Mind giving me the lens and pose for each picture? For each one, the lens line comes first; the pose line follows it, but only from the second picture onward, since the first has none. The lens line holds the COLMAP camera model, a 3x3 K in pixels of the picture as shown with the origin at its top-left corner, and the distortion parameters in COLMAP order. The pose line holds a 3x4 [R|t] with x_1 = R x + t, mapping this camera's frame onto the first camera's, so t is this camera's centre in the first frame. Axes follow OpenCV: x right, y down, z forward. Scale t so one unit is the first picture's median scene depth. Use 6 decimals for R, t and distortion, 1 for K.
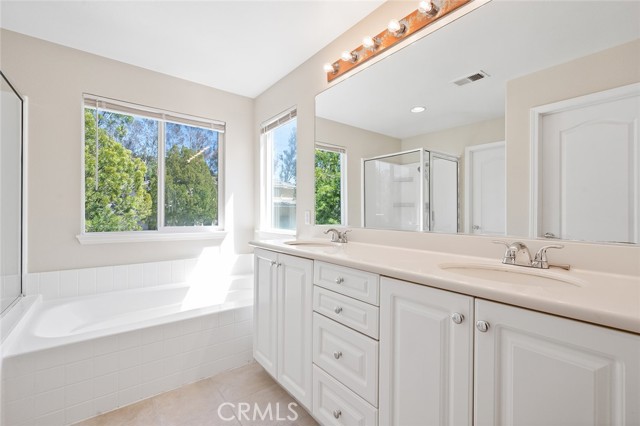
lens RADIAL K [[268.0, 0, 319.8], [0, 268.0, 215.7], [0, 0, 1]] dist [-0.004681, -0.000236]
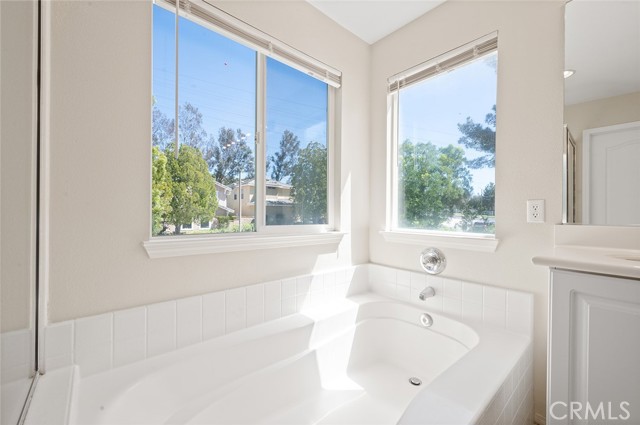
lens RADIAL K [[258.6, 0, 324.3], [0, 258.6, 210.5], [0, 0, 1]] dist [-0.001480, 0.000512]
pose [[0.998965, 0.004400, 0.045268, -0.424691], [-0.003671, 0.999863, -0.016160, 0.014177], [-0.045333, 0.015977, 0.998844, 0.346951]]
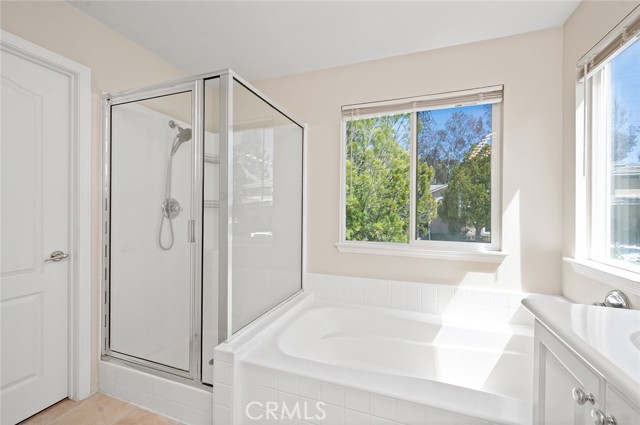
lens RADIAL K [[268.0, 0, 318.9], [0, 268.0, 211.5], [0, 0, 1]] dist [-0.004681, -0.000236]
pose [[0.519516, -0.001087, -0.854460, -0.032780], [-0.013726, 0.999860, -0.009618, -0.029600], [0.854351, 0.016725, 0.519428, 0.286078]]
